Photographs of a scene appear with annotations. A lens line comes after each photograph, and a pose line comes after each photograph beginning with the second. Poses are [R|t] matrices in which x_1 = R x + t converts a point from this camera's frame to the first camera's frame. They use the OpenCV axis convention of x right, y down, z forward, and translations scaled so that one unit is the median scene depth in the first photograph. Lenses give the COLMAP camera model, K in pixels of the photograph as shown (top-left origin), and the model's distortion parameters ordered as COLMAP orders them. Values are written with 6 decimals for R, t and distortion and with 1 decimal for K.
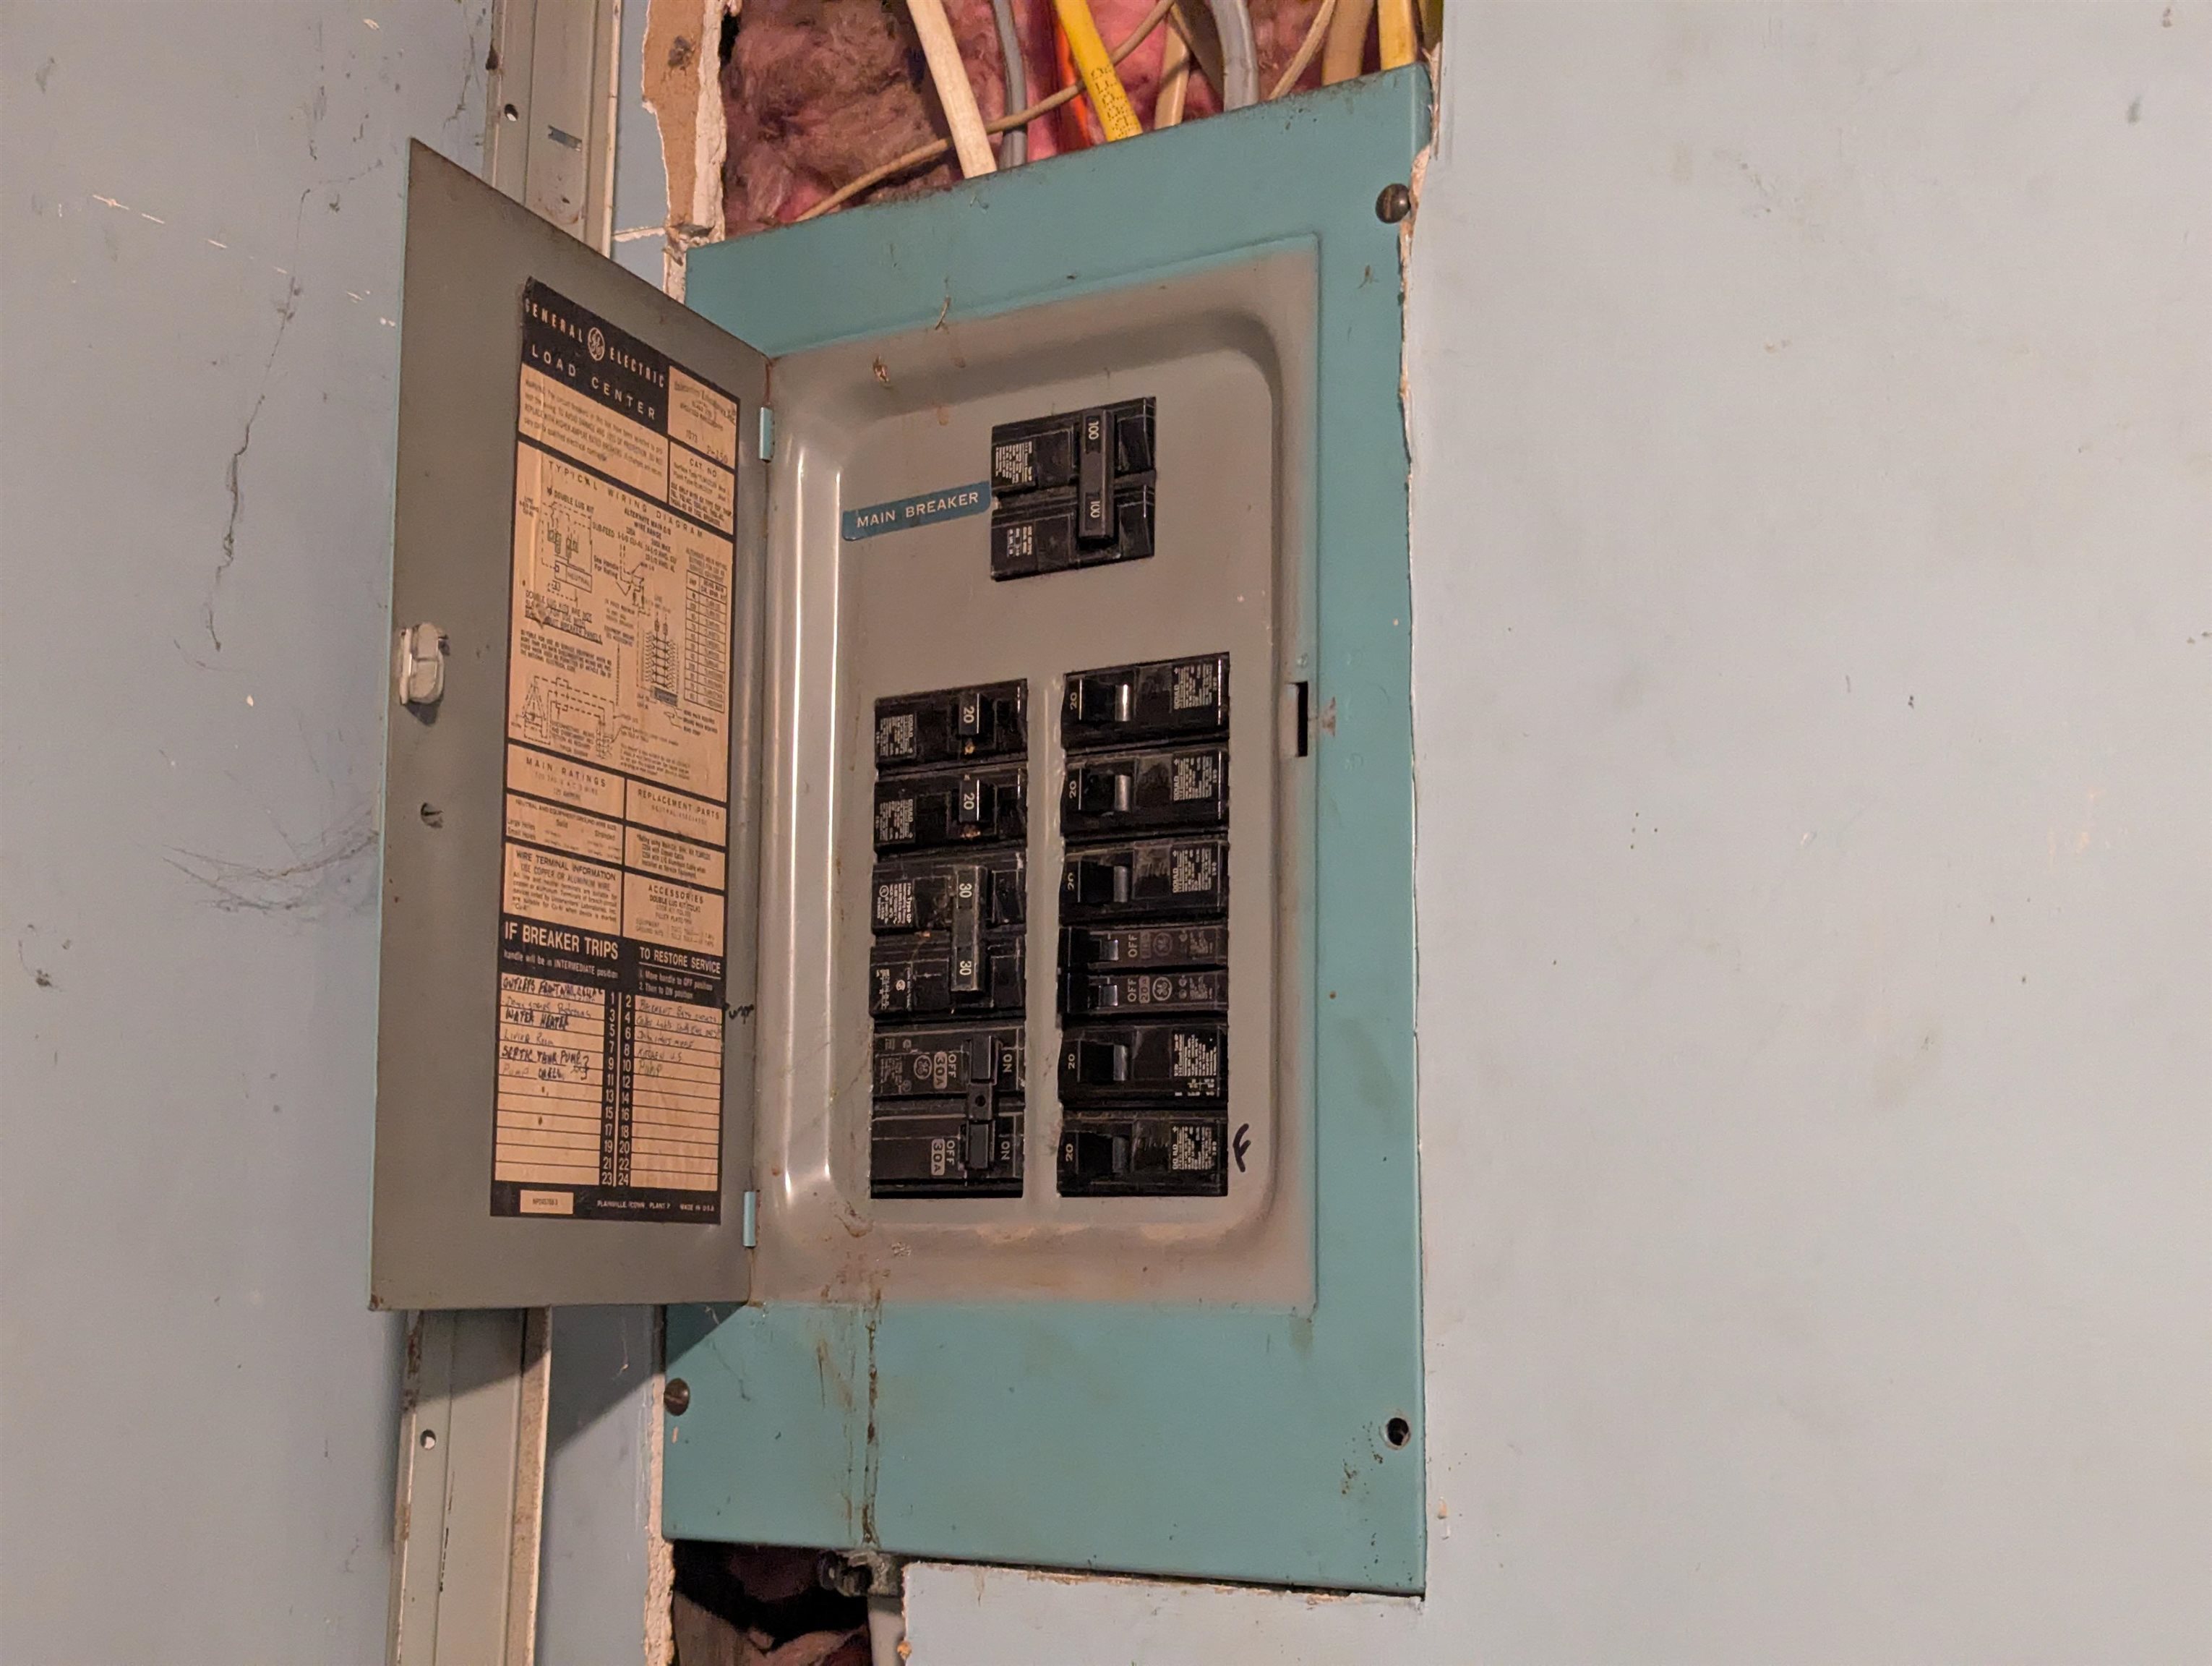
lens RADIAL K [[3092.4, 0, 1106.0], [0, 3092.4, 833.0], [0, 0, 1]] dist [0.008053, 0.005902]
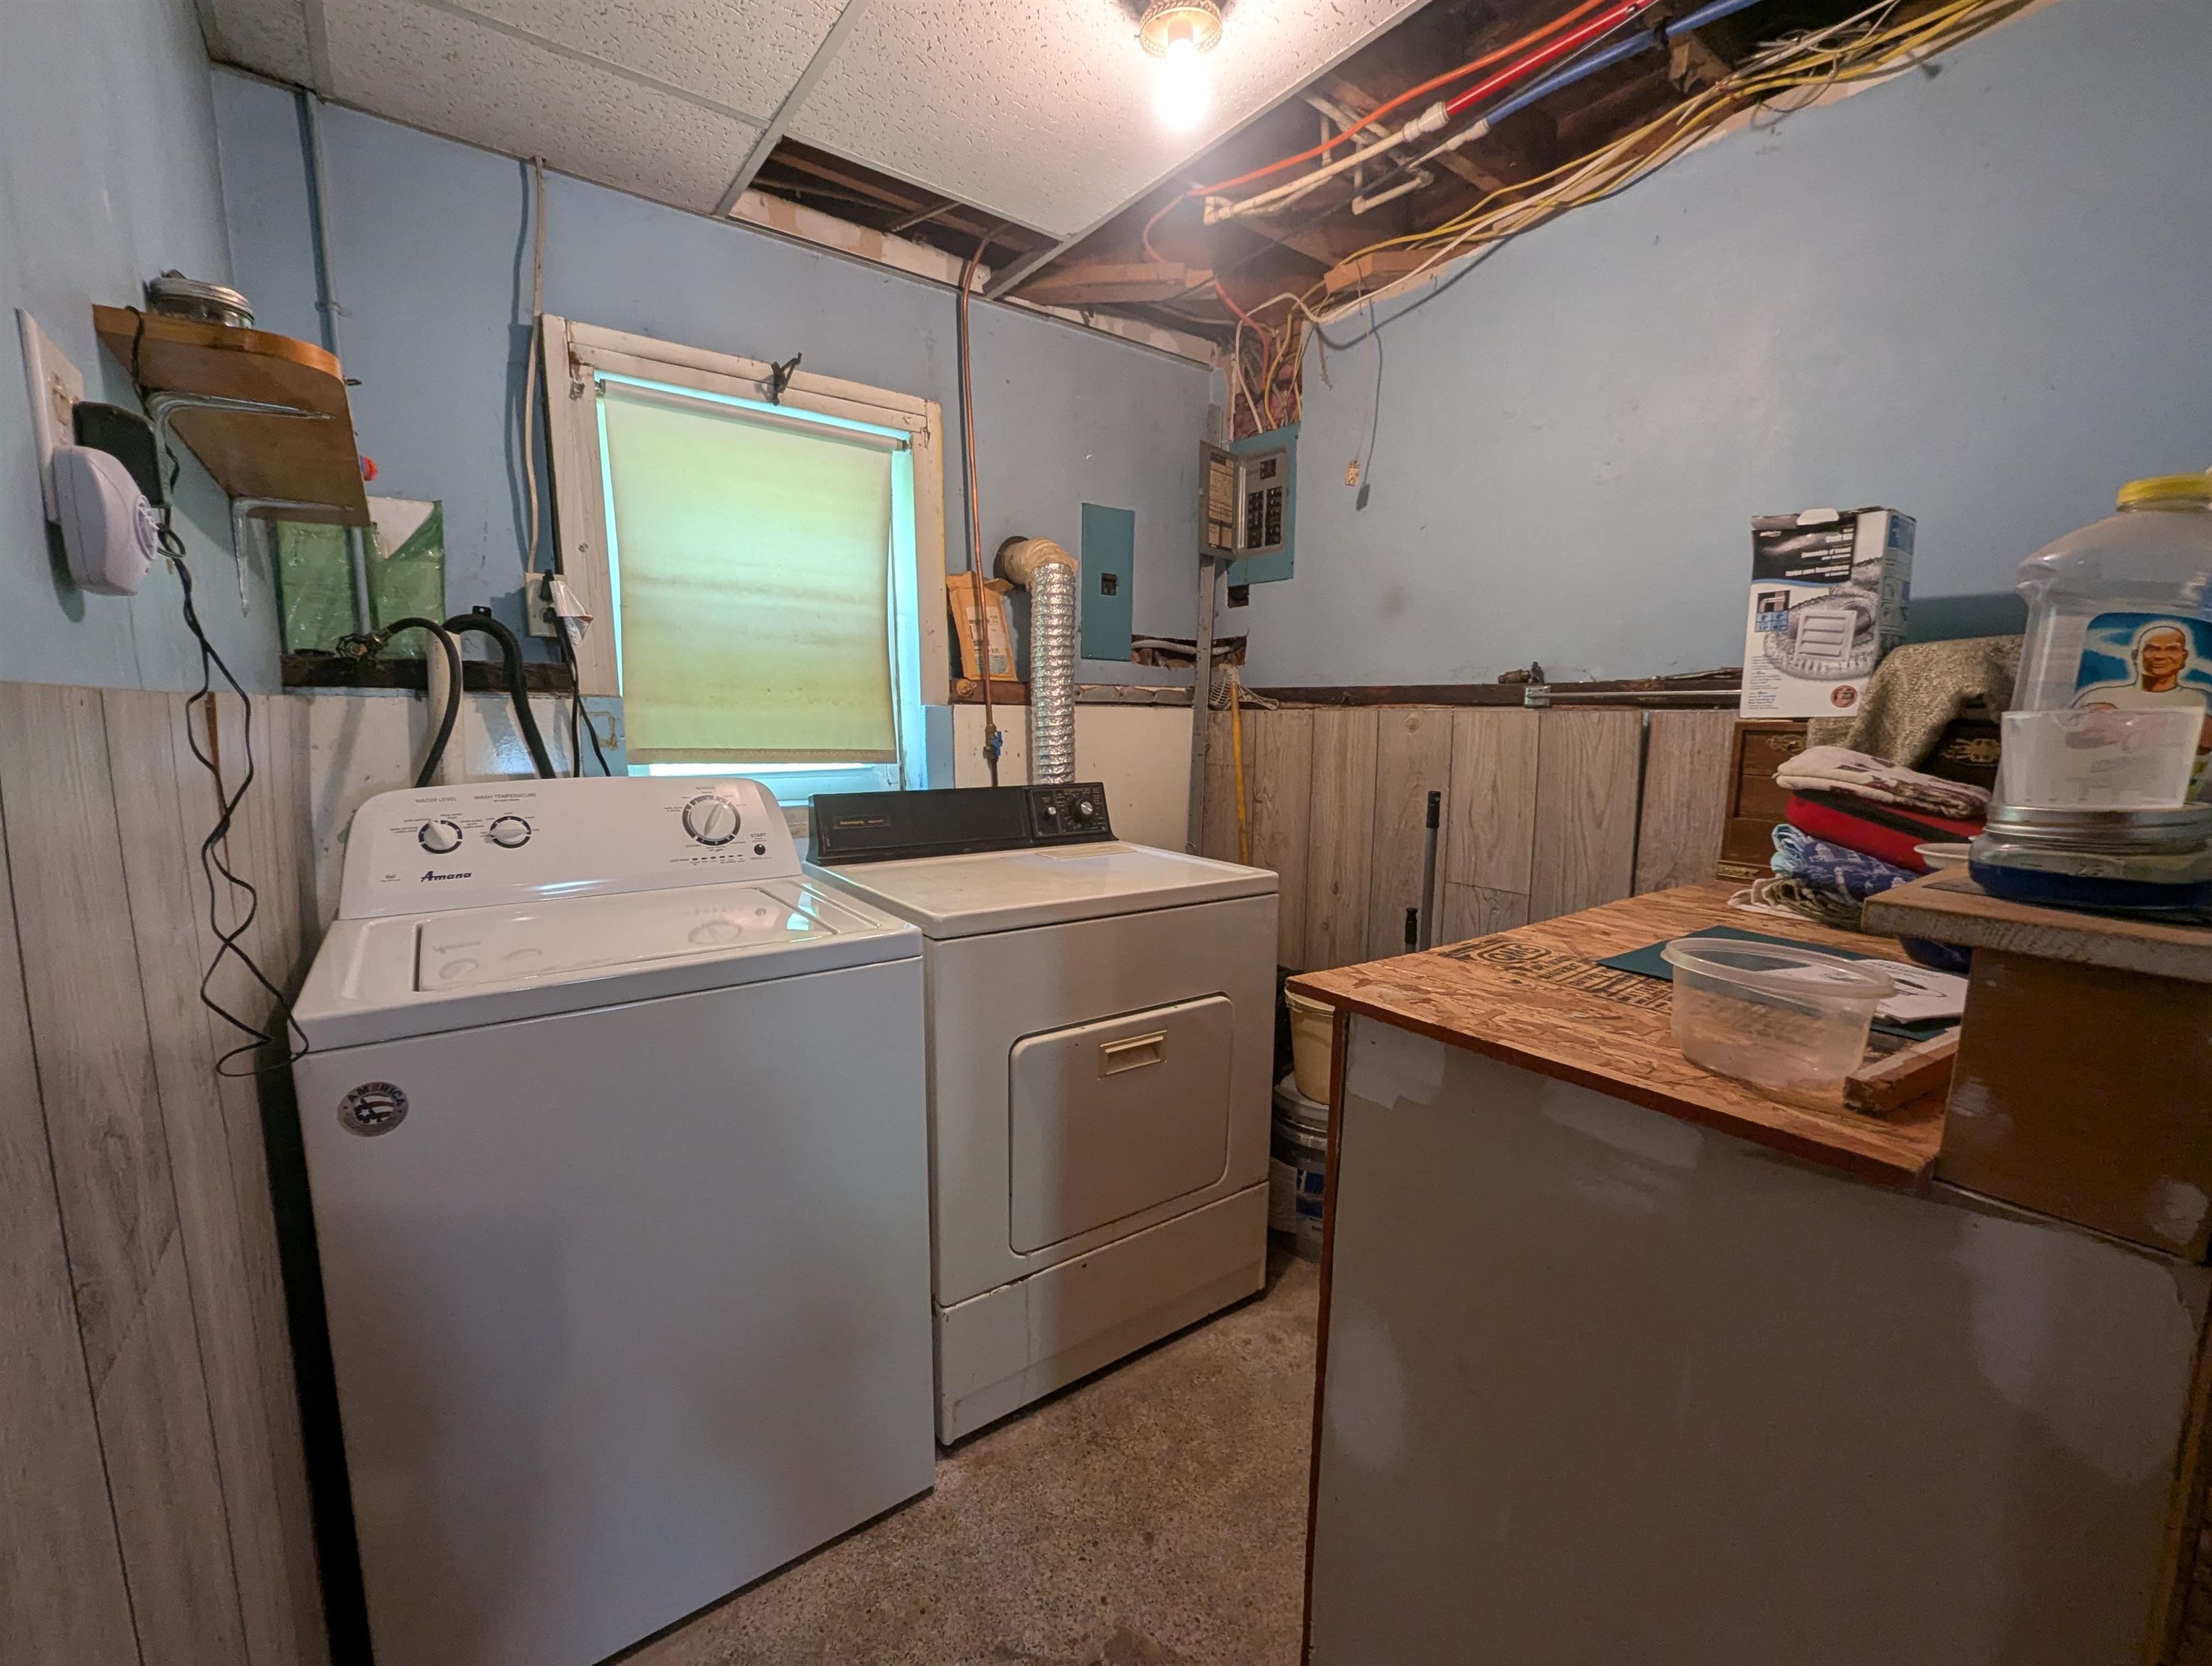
lens RADIAL K [[928.0, 0, 1120.4], [0, 928.0, 850.5], [0, 0, 1]] dist [0.000866, -0.001468]
pose [[0.955971, 0.045683, -0.289883, 0.442143], [0.037974, 0.960247, 0.276557, 0.211670], [0.290993, -0.275389, 0.916234, -2.098088]]
